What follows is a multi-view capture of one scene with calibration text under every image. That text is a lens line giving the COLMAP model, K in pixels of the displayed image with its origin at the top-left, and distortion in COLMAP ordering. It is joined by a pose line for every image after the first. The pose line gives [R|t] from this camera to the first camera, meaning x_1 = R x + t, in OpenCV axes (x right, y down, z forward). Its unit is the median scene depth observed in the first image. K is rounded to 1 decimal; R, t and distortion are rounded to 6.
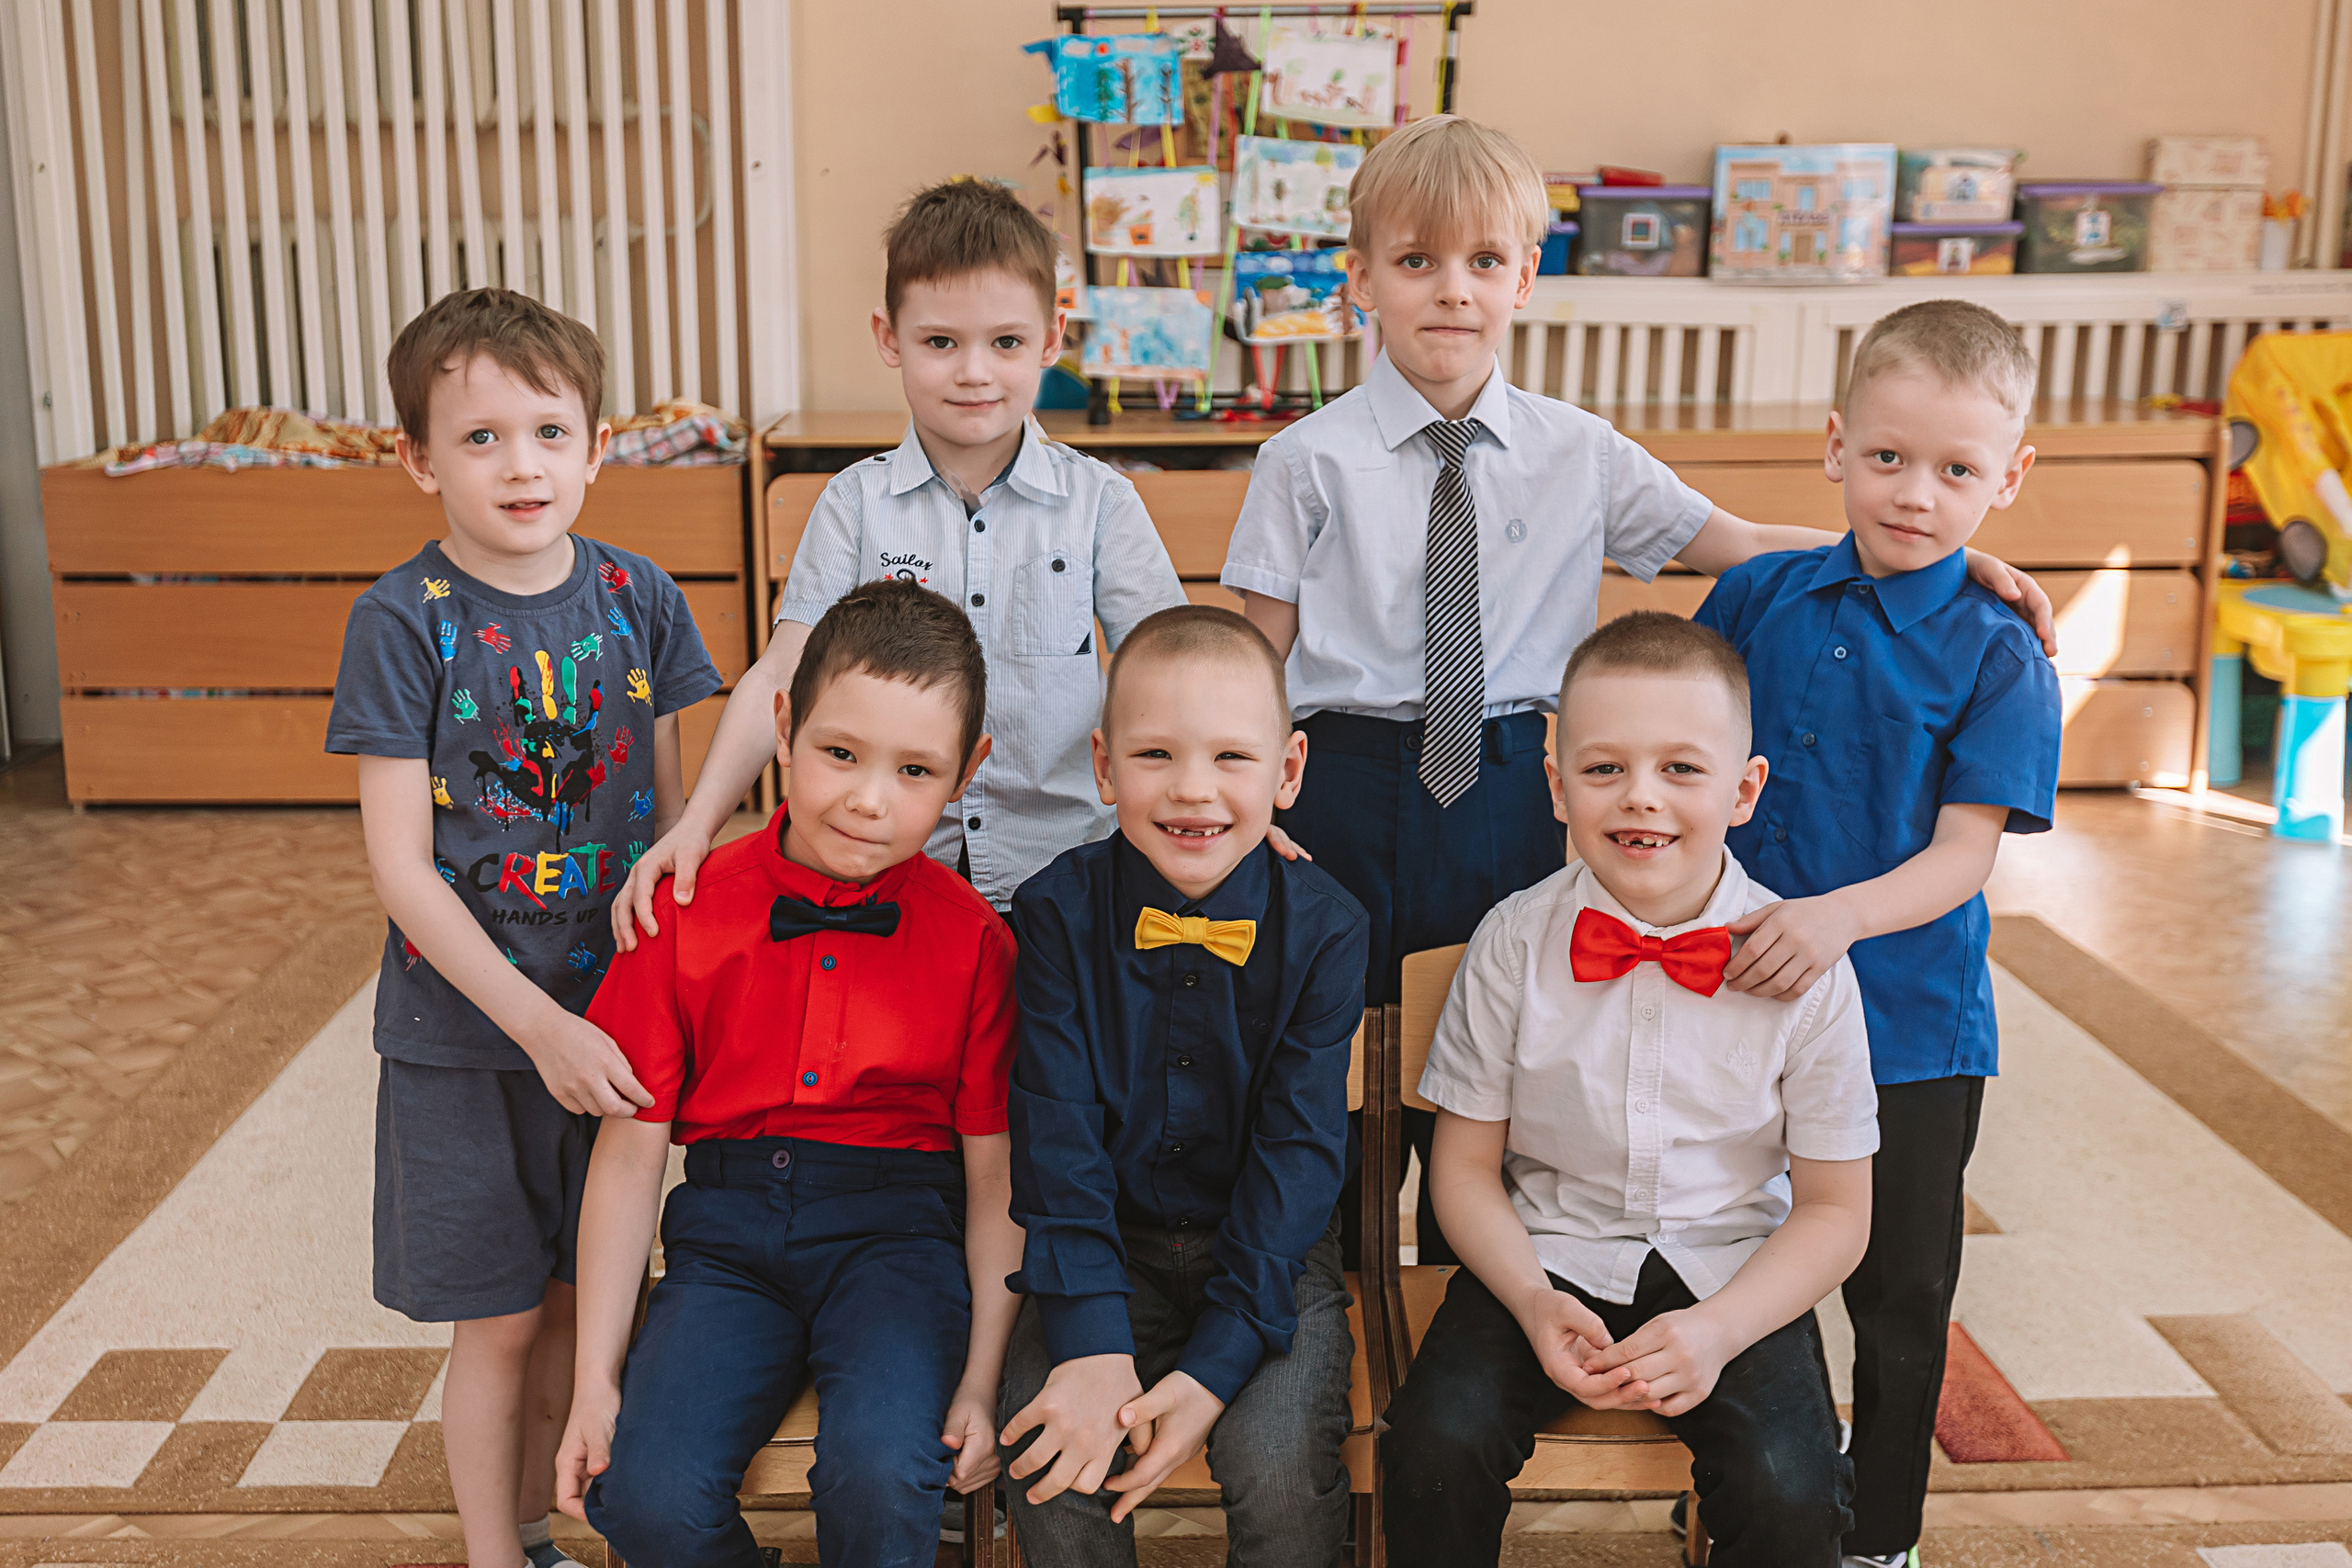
lens RADIAL K [[2420.1, 0, 1176.4], [0, 2420.1, 777.3], [0, 0, 1]] dist [-0.016047, -0.035224]
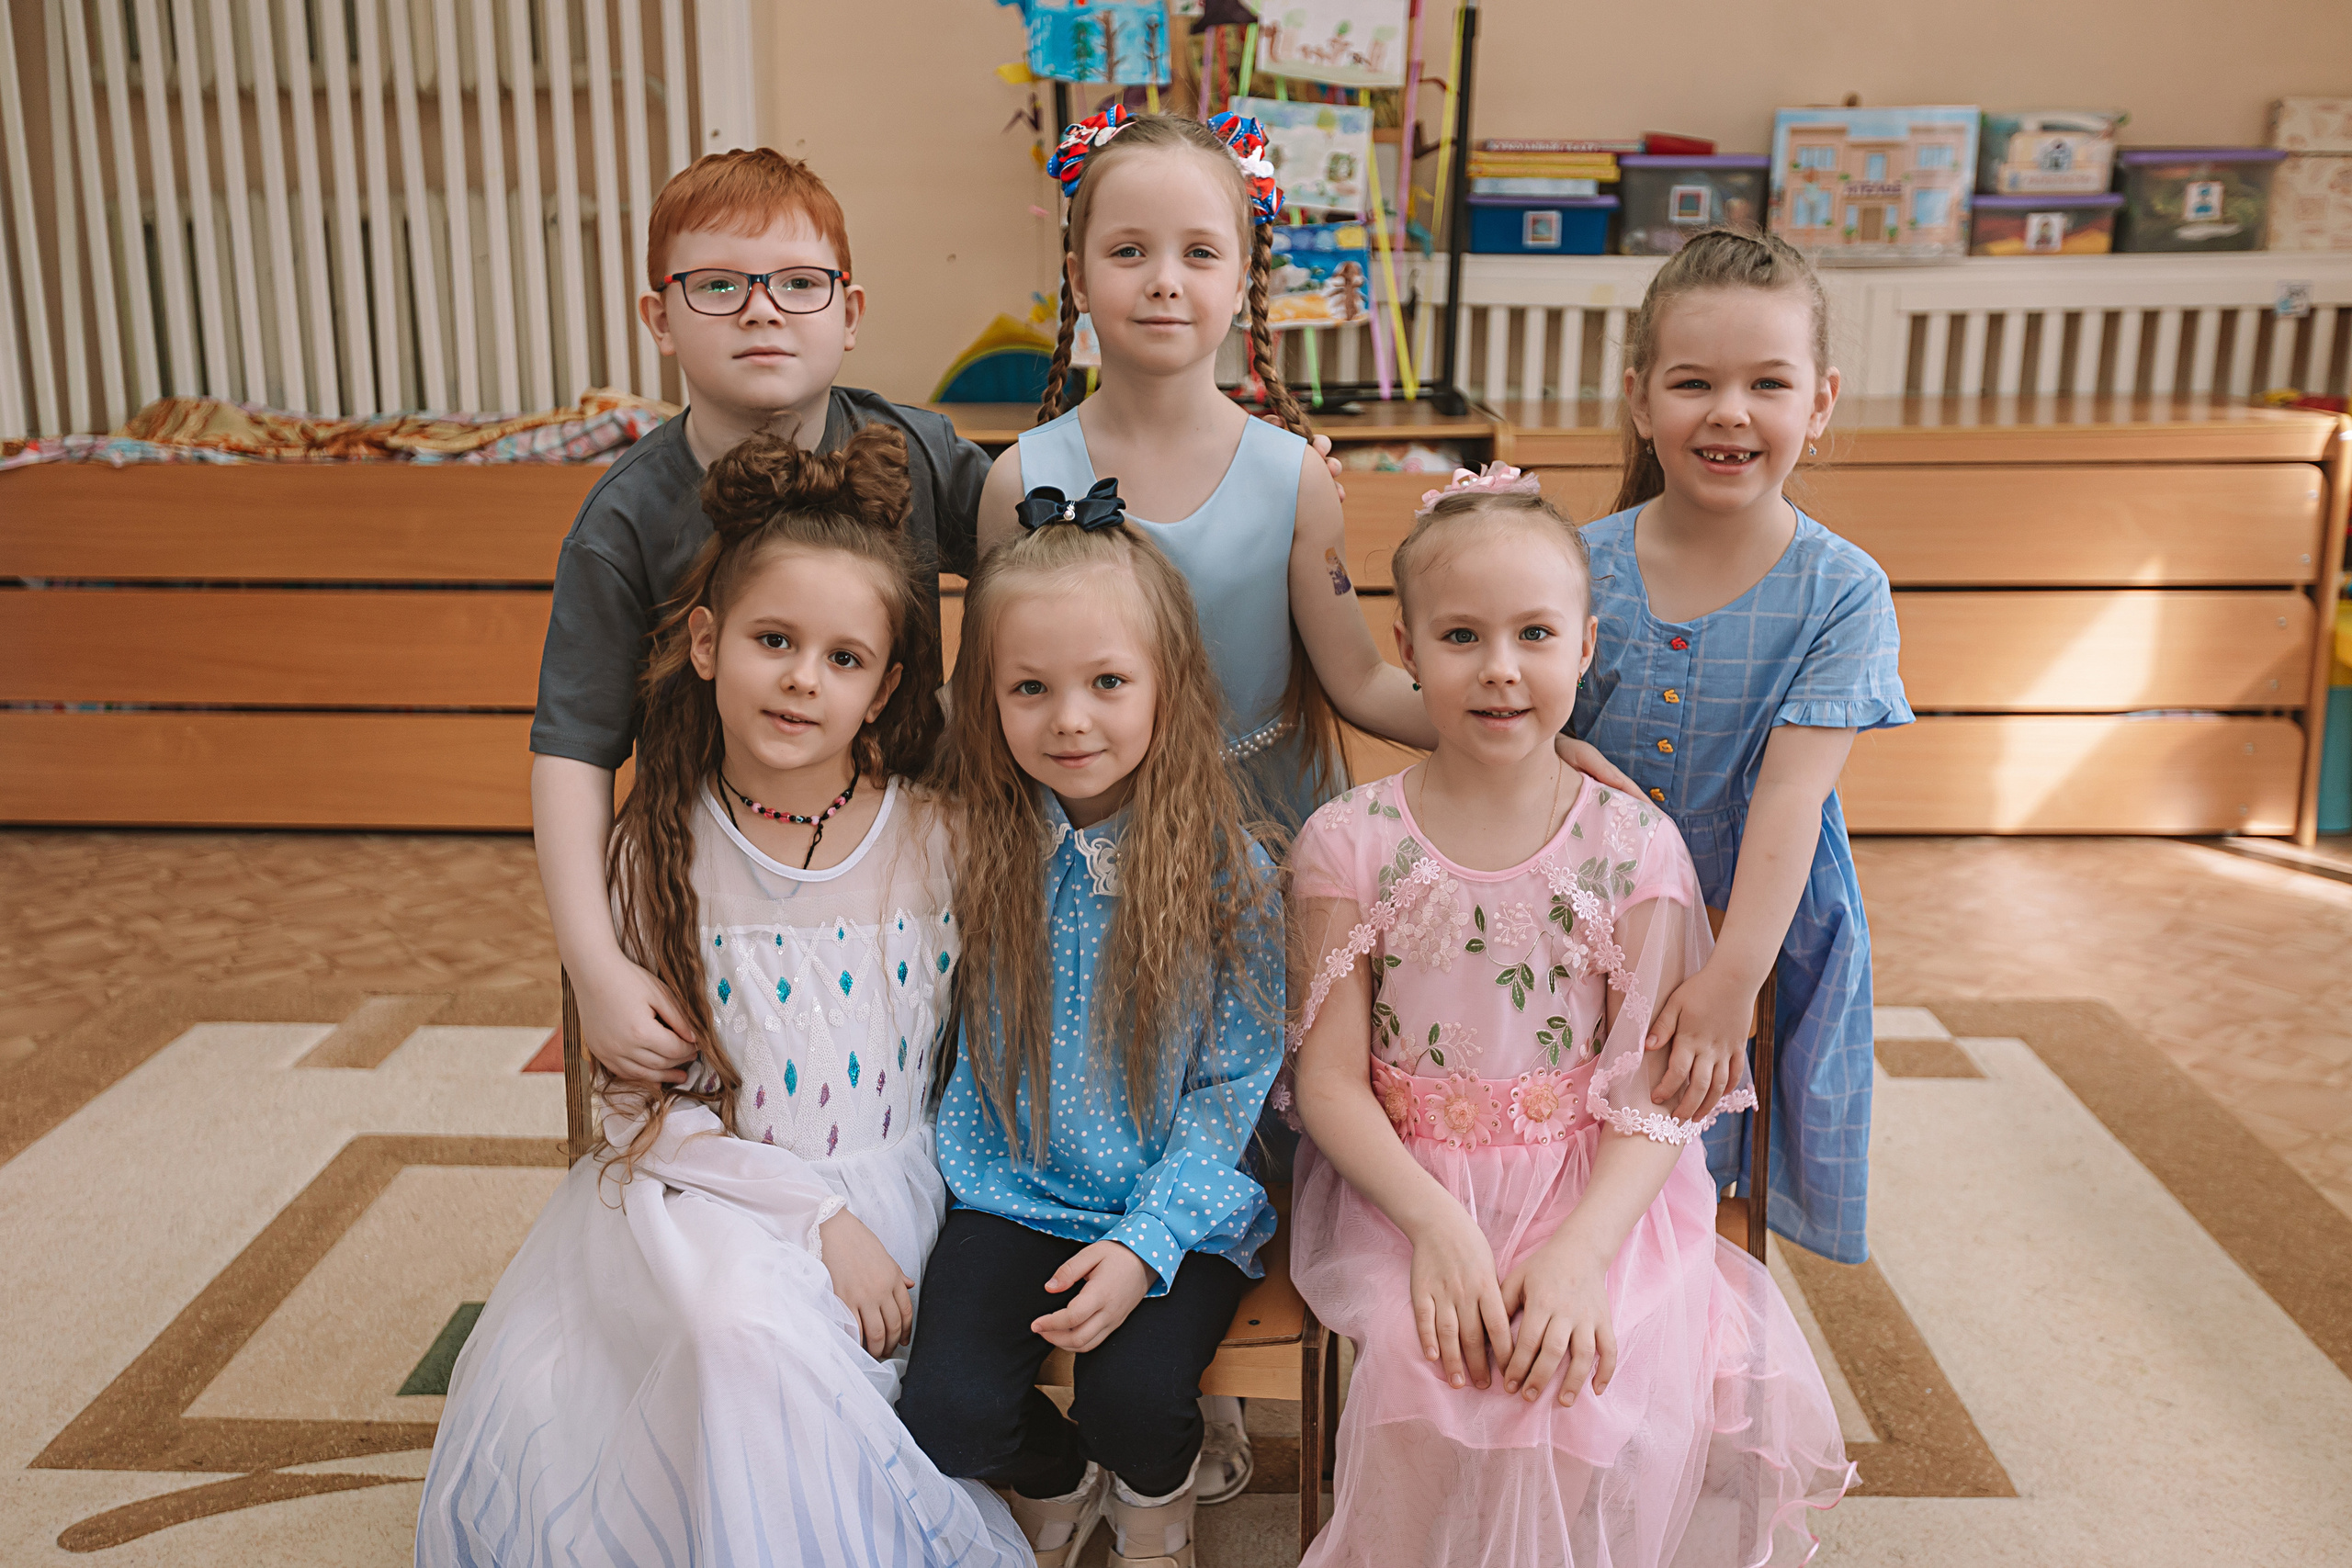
lens RADIAL K [[2312.3, 0, 1174.3], [0, 2312.3, 841.9], [0, 0, 1]] dist [-0.006239, -0.012871]
pose [[0.998332, 0.013305, -0.056180, 0.056278], [-0.011238, 0.999254, 0.036950, -0.019664], [0.056630, -0.036257, 0.997737, 0.129903]]
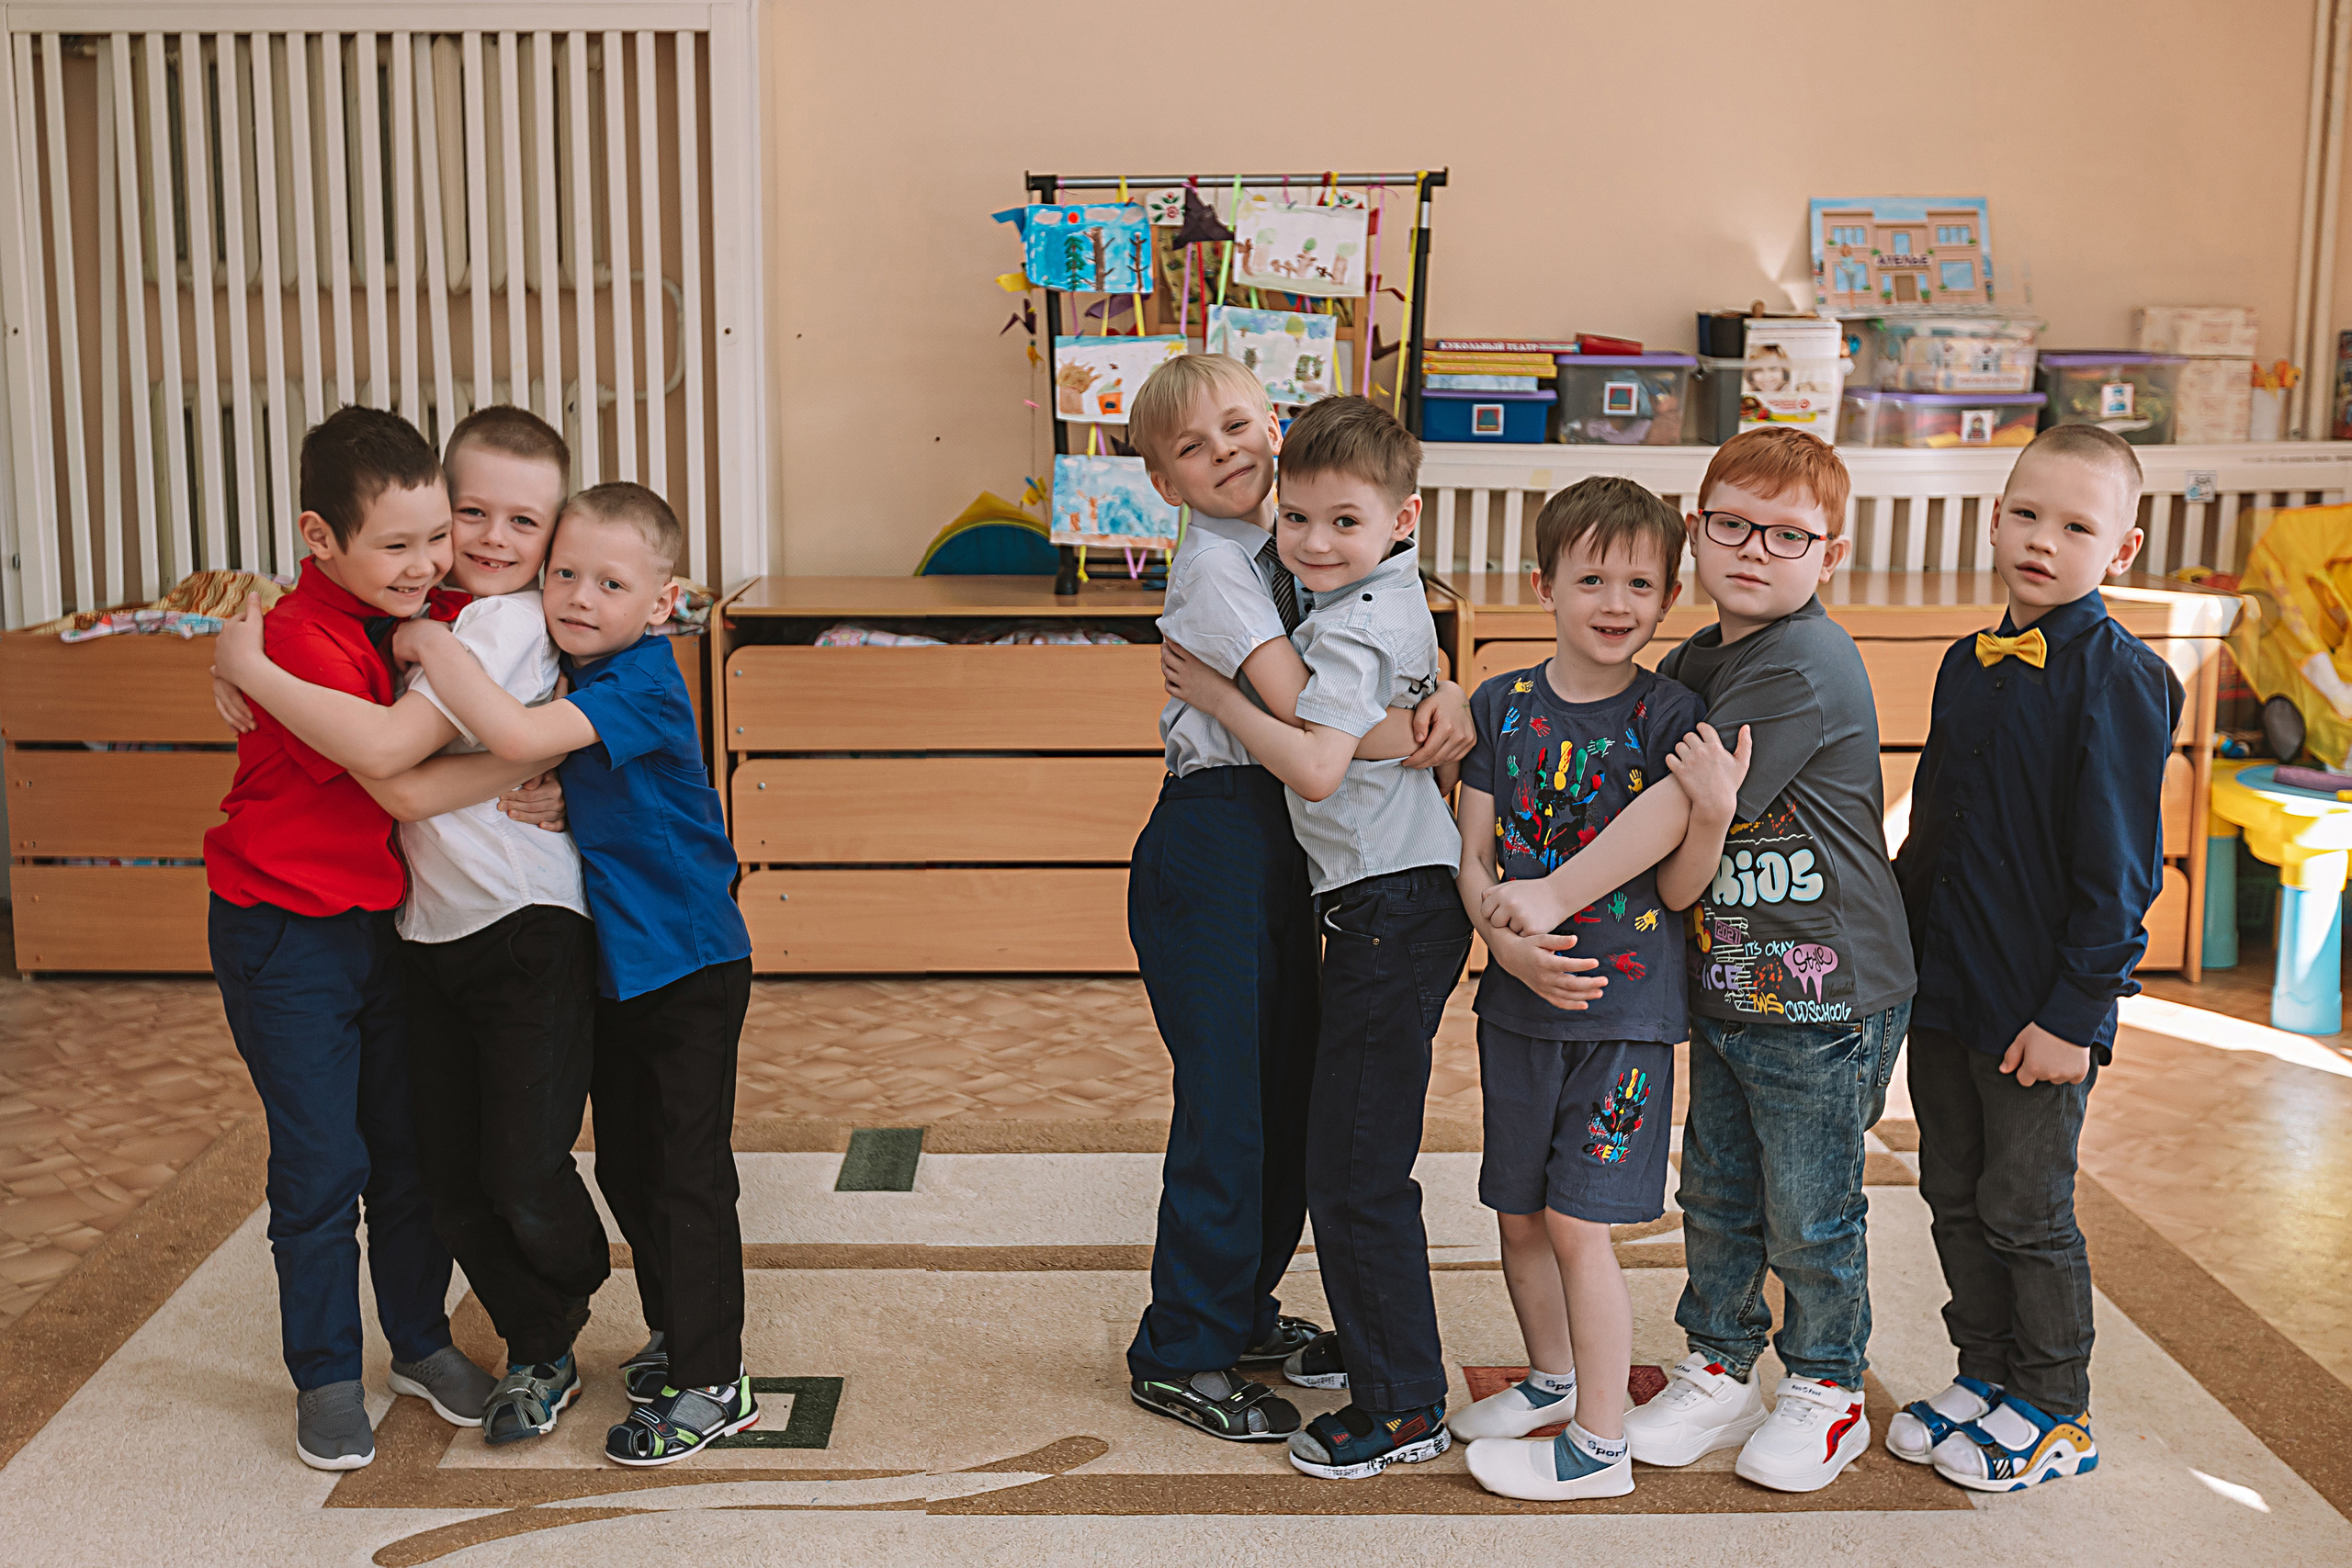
lens RADIAL K [[2402.4, 0, 1144.8], [0, 2402.4, 781.9], [0, 0, 1]] dist [-0.031674, 0.013399]
pose [[0.999833, 0.005949, -0.017295, 0.017294], [-0.006826, 0.998670, -0.051096, -0.019518], [0.016968, 0.051206, 0.998544, 0.027149]]
